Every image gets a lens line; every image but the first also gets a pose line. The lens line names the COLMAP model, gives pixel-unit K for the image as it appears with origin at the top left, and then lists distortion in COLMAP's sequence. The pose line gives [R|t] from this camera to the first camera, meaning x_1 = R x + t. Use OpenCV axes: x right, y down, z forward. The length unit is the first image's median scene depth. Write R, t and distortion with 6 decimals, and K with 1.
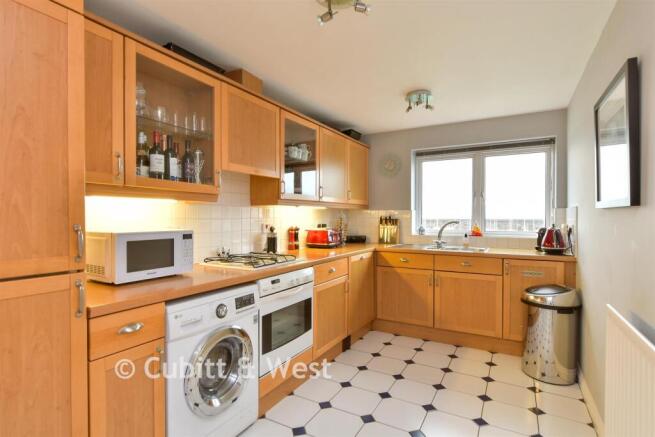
lens RADIAL K [[335.6, 0, 326.9], [0, 335.6, 217.5], [0, 0, 1]] dist [0.004129, 0.000129]
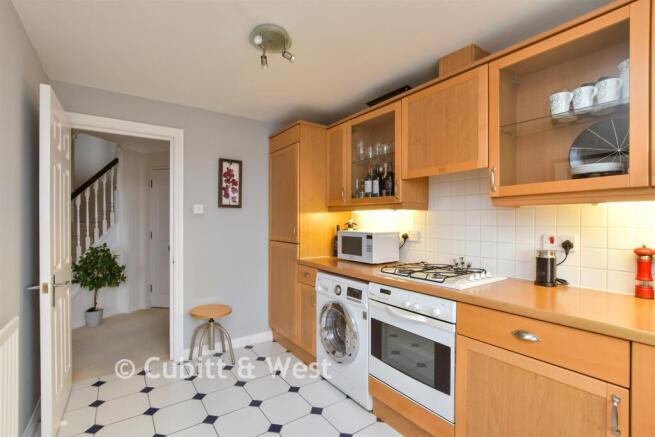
lens RADIAL K [[304.2, 0, 326.9], [0, 304.2, 222.2], [0, 0, 1]] dist [-0.021235, -0.000118]
pose [[-0.426950, 0.001319, -0.904274, 0.724587], [-0.005368, 0.999978, 0.003993, -0.007349], [0.904259, 0.006559, -0.426933, 1.278684]]
